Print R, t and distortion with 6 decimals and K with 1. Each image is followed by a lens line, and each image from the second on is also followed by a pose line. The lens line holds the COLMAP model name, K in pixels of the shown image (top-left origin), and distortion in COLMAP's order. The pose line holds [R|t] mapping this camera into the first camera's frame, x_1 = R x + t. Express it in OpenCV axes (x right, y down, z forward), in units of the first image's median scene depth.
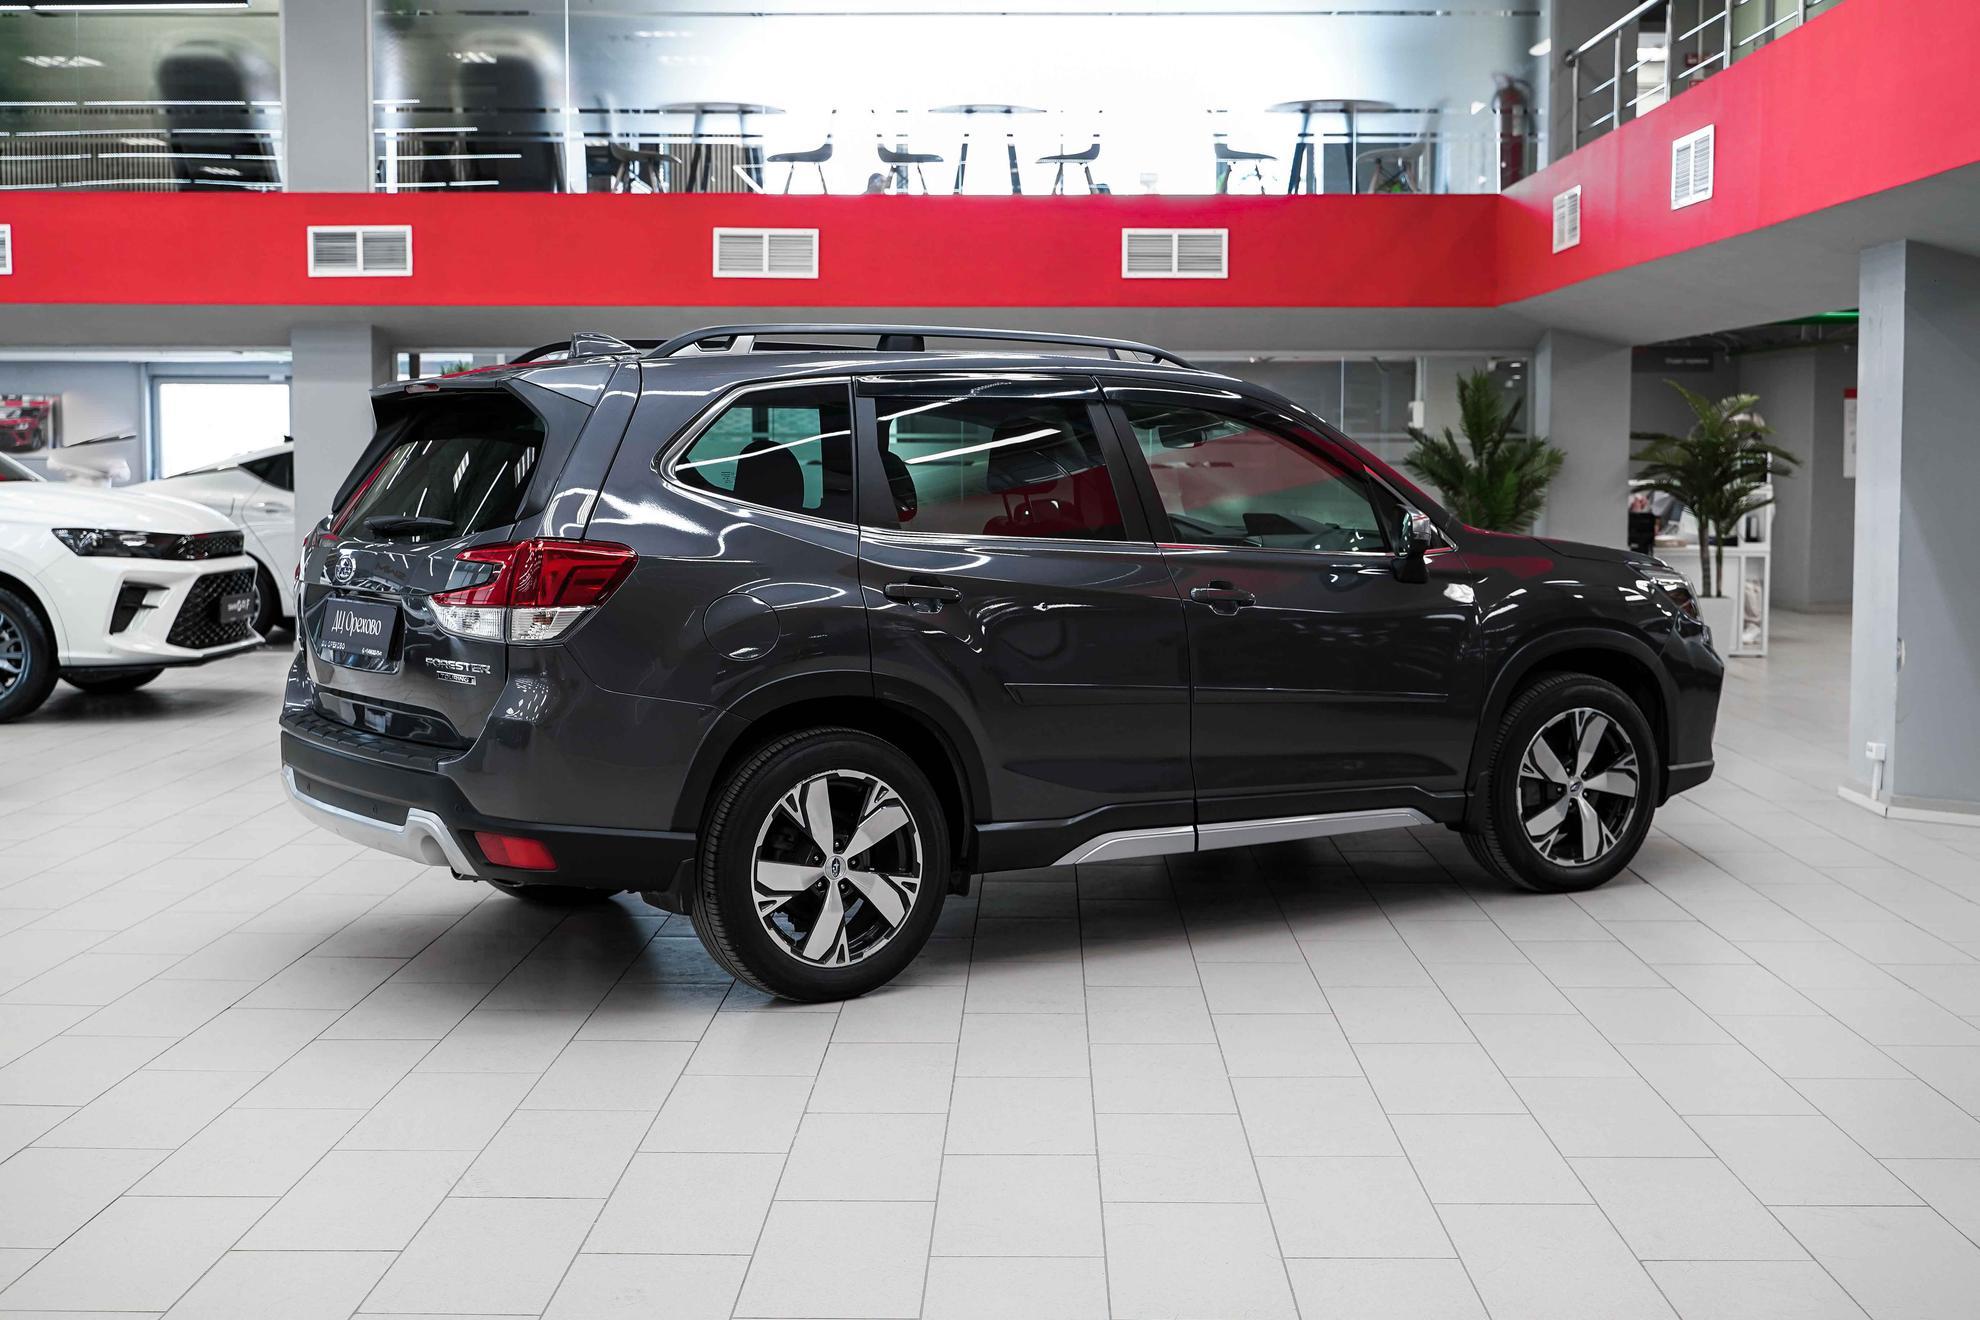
lens RADIAL K [[2336.3, 0, 996.4], [0, 2336.3, 653.8], [0, 0, 1]] dist [0.032746, 0.000000]
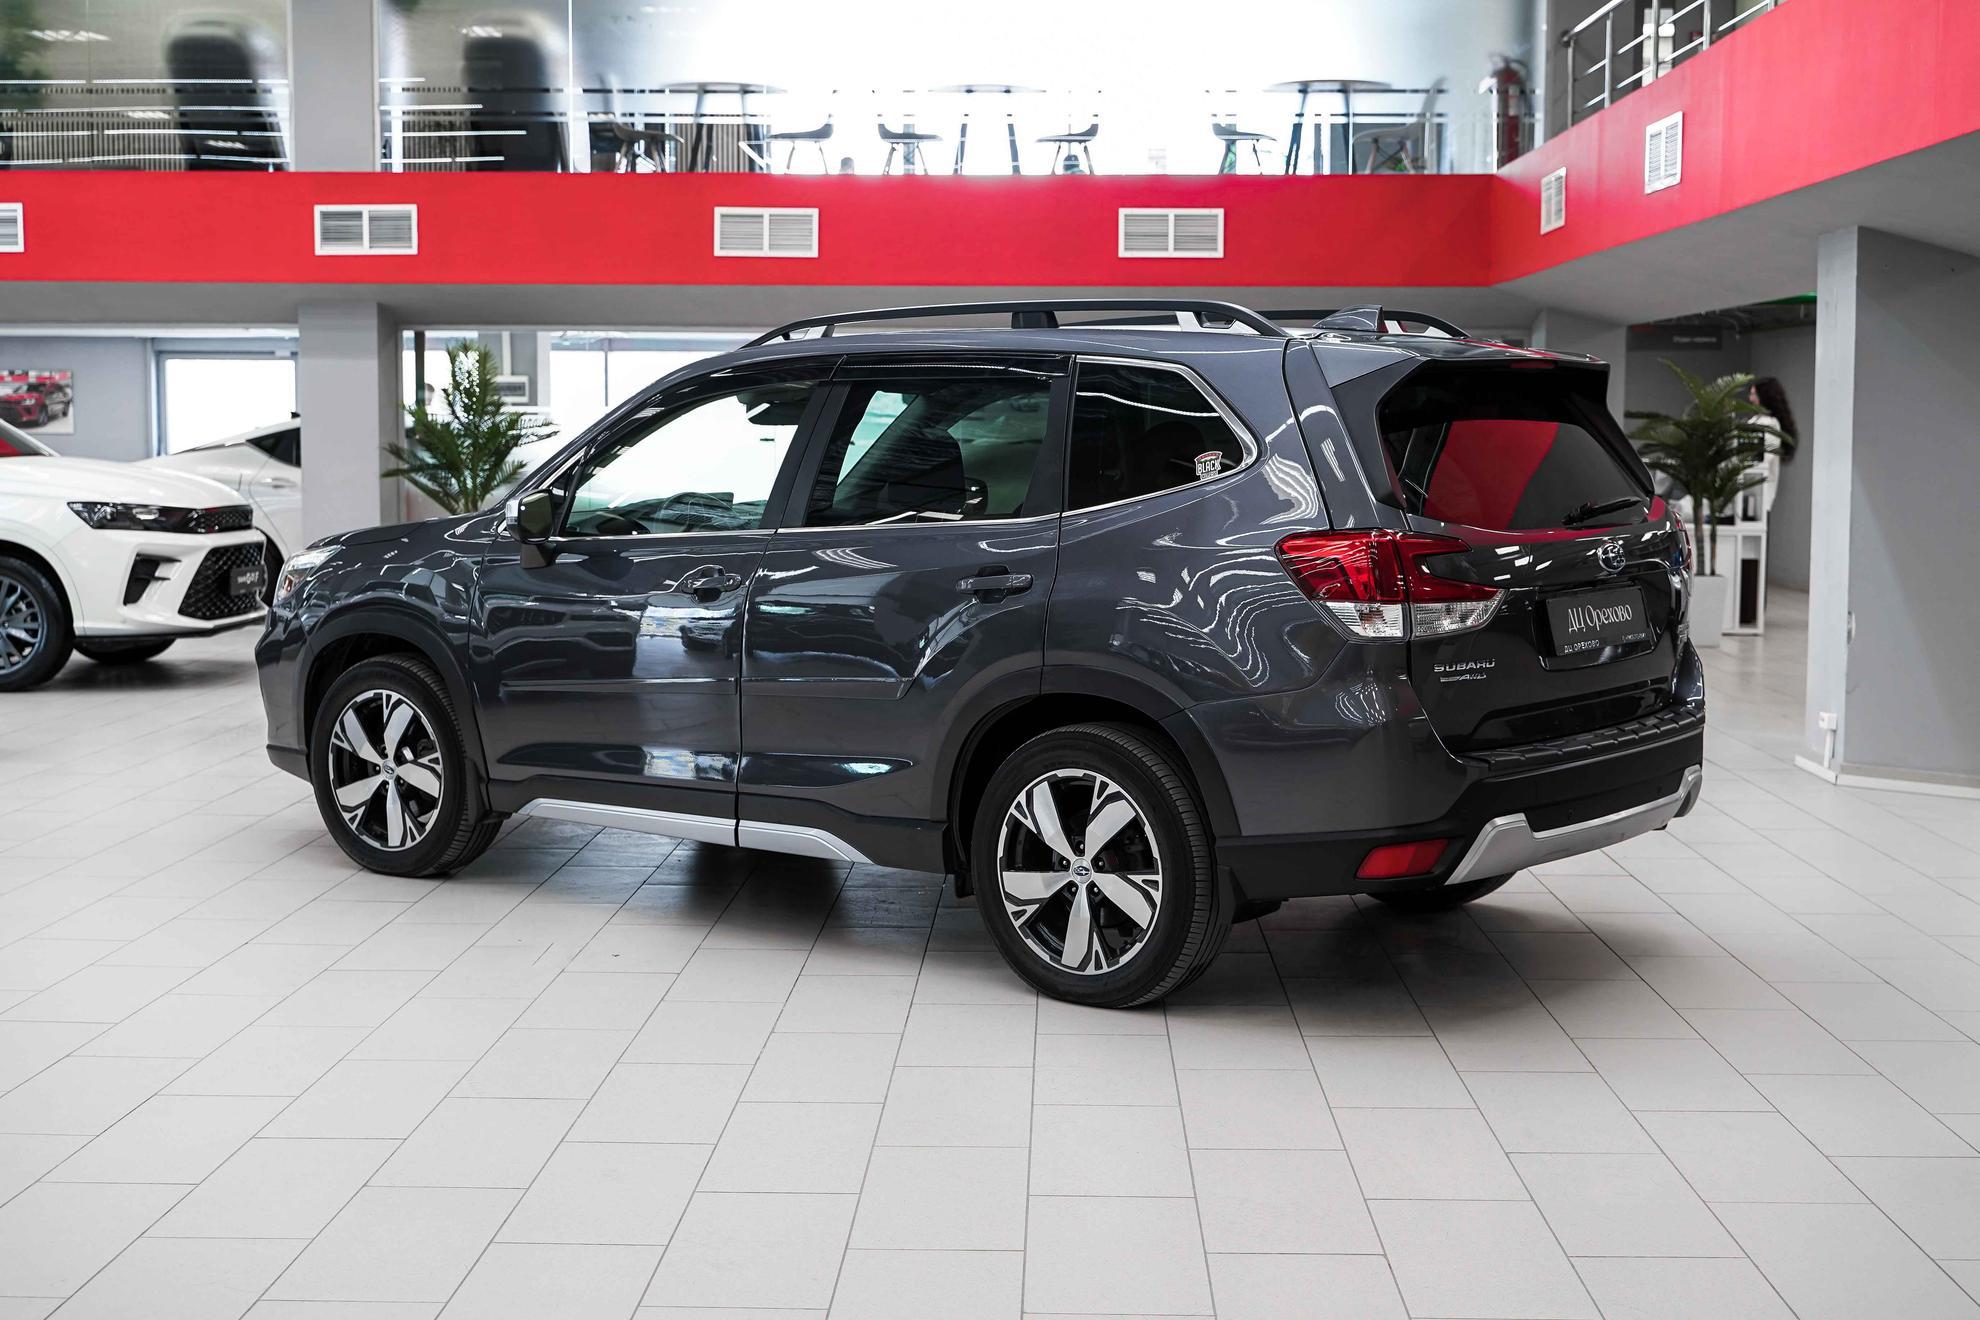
lens RADIAL K [[2391.1, 0, 989.8], [0, 2391.1, 662.6], [0, 0, 1]] dist [0.040316, 0.000000]
pose [[0.999939, 0.003070, -0.010590, 0.009613], [-0.002954, 0.999935, 0.011008, 0.003087], [0.010624, -0.010976, 0.999883, -0.036588]]
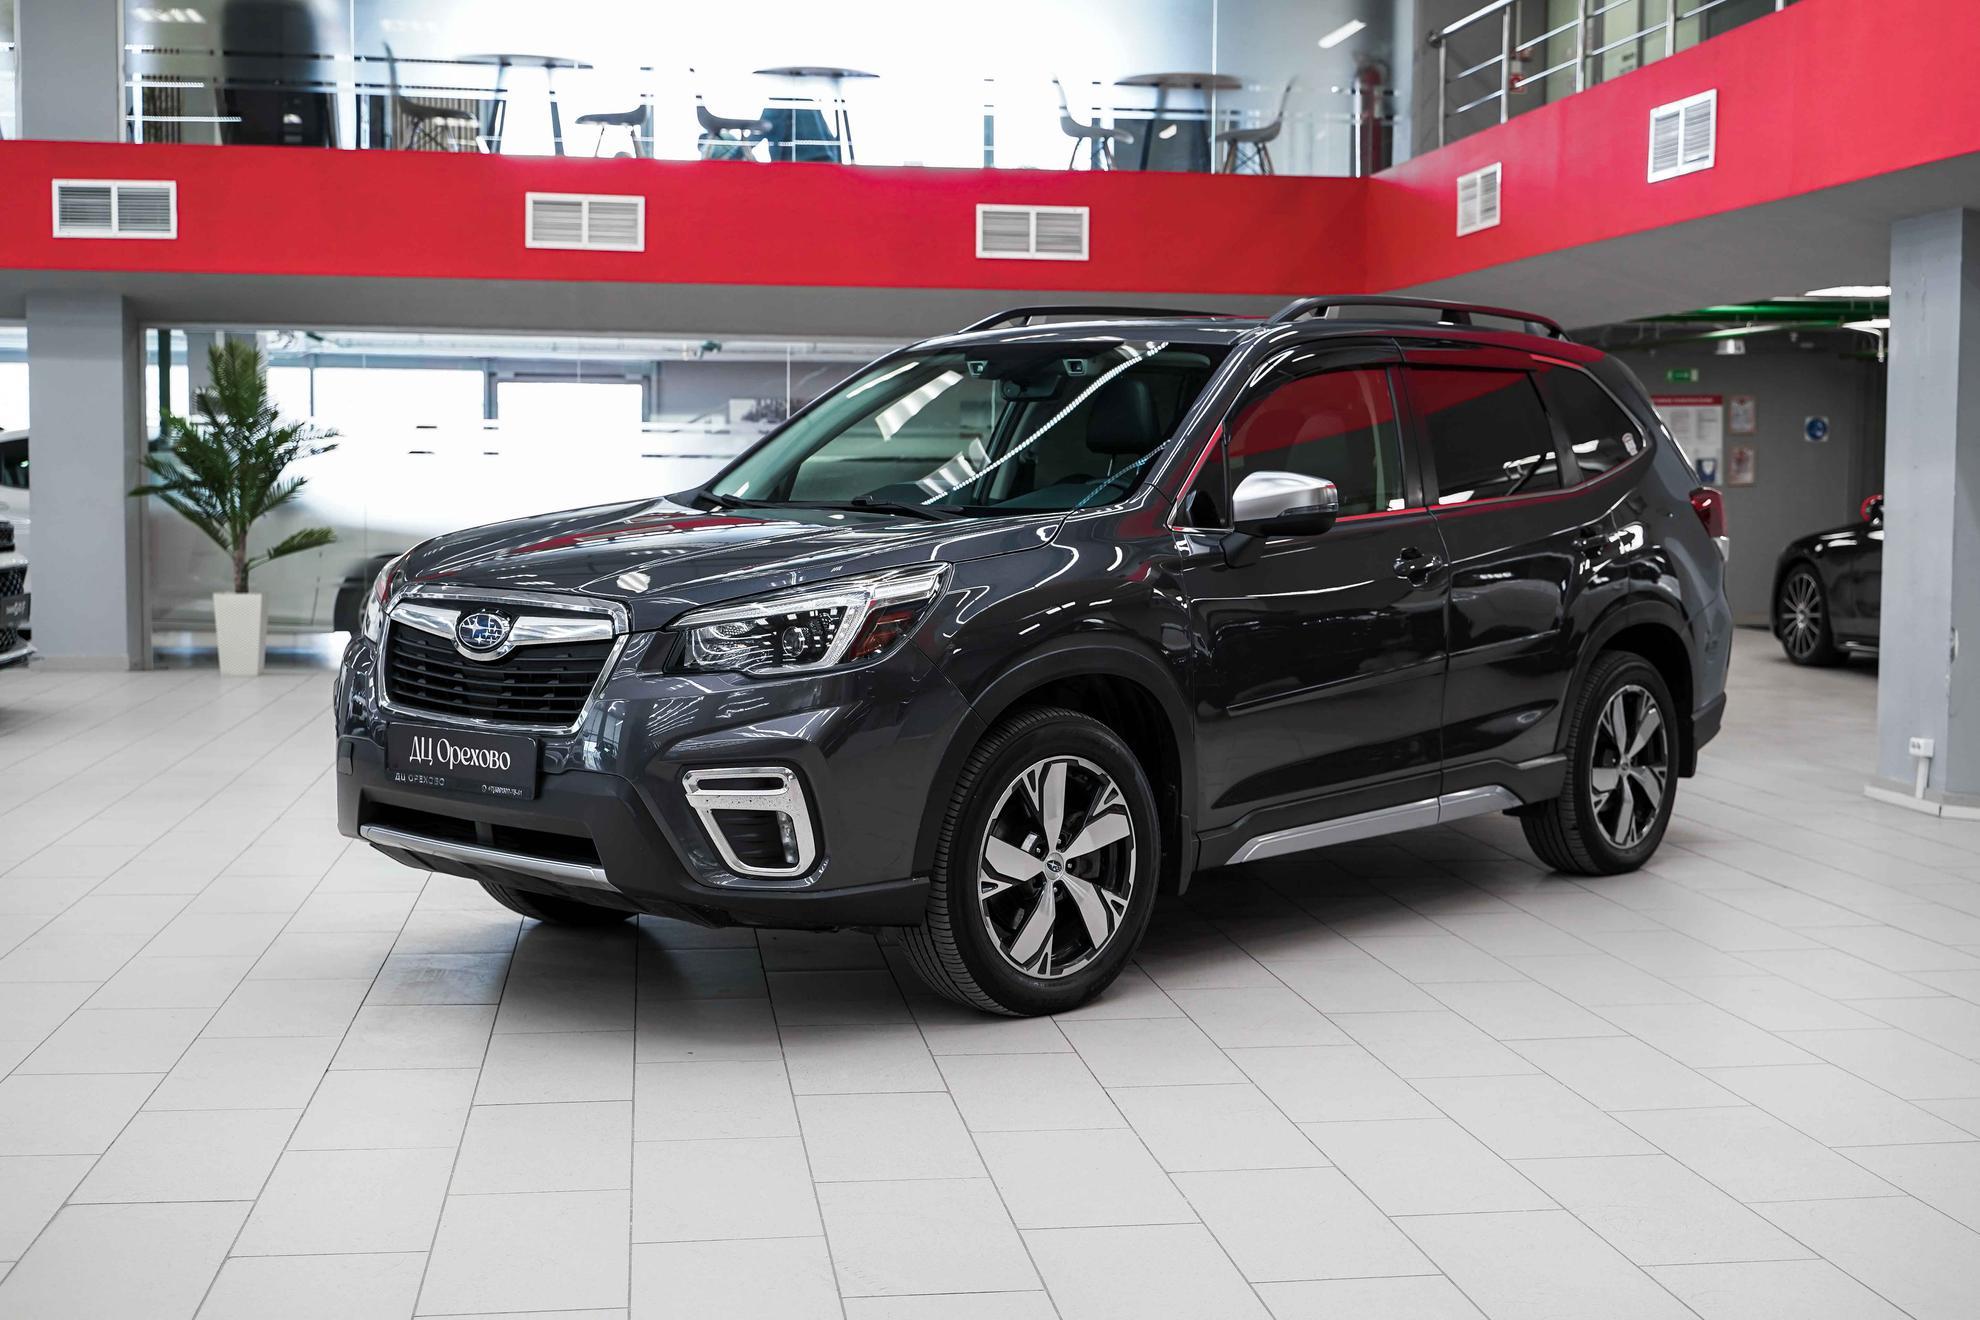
lens RADIAL K [[2486.9, 0, 982.1], [0, 2486.9, 667.9], [0, 0, 1]] dist [0.023665, 0.000000]
pose [[0.989417, -0.003326, 0.145065, -0.086251], [0.004870, 0.999935, -0.010293, 0.010525], [-0.145021, 0.010891, 0.989369, 0.033126]]
